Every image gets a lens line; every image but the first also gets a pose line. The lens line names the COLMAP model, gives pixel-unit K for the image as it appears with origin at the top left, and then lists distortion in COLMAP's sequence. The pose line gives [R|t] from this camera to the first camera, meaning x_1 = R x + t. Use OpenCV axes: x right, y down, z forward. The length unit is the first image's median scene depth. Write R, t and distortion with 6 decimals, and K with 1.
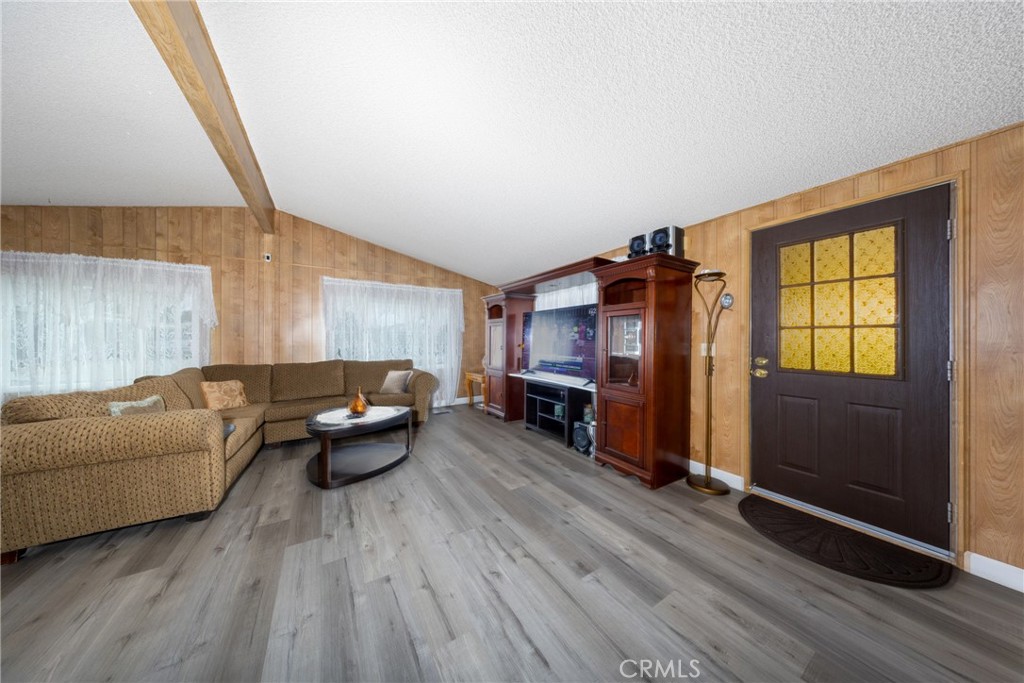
lens RADIAL K [[305.6, 0, 512.0], [0, 305.6, 341.5], [0, 0, 1]] dist [-0.017102, 0.003752]
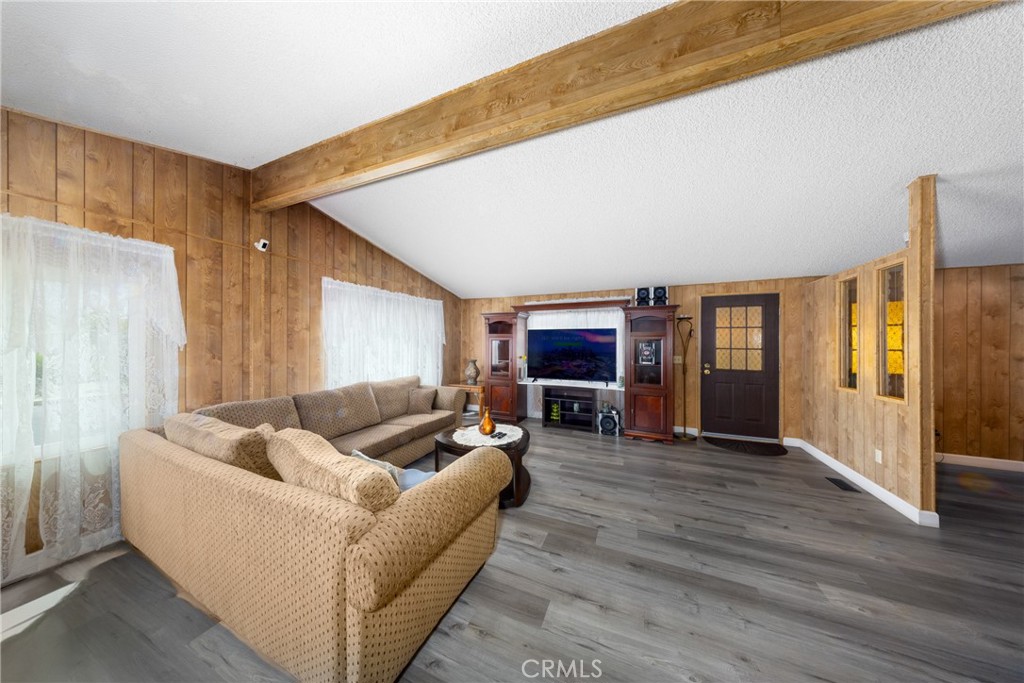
lens RADIAL K [[301.0, 0, 511.1], [0, 301.0, 339.3], [0, 0, 1]] dist [-0.001484, -0.000059]
pose [[0.816489, 0.002667, 0.577355, -1.138115], [0.002737, 0.999960, -0.008491, -0.077118], [-0.577355, 0.008513, 0.816449, 0.144281]]
